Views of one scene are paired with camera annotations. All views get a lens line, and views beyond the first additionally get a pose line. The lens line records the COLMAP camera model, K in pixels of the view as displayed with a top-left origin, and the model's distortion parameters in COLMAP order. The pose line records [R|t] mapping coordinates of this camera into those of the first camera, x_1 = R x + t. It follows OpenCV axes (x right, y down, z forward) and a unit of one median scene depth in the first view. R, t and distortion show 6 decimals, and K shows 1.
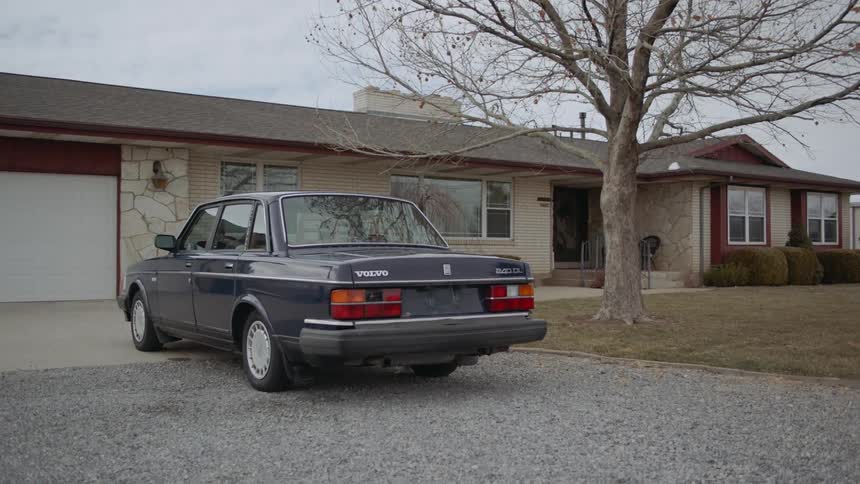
lens RADIAL K [[842.6, 0, 427.0], [0, 842.6, 256.2], [0, 0, 1]] dist [-0.020350, -0.003678]
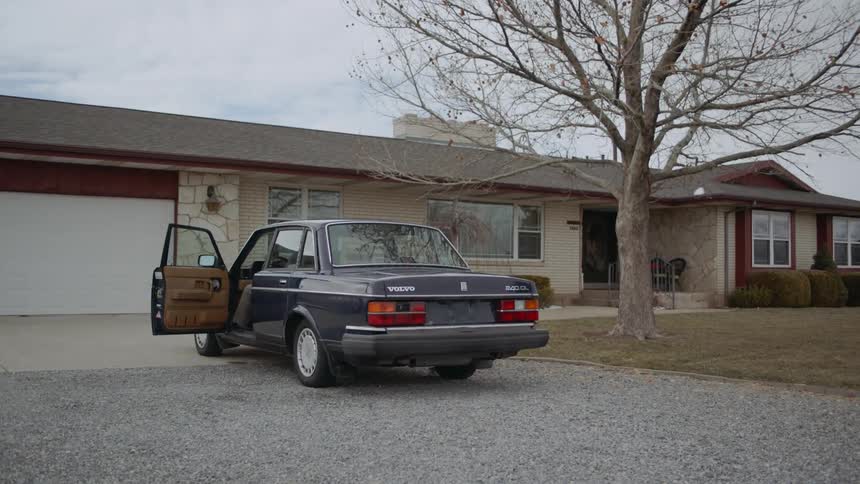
lens RADIAL K [[907.1, 0, 430.0], [0, 907.1, 242.0], [0, 0, 1]] dist [0.003069, 0.001126]
pose [[0.998703, 0.006337, -0.050515, 0.025052], [-0.008273, 0.999235, -0.038219, 0.001452], [0.050235, 0.038588, 0.997992, -0.186513]]
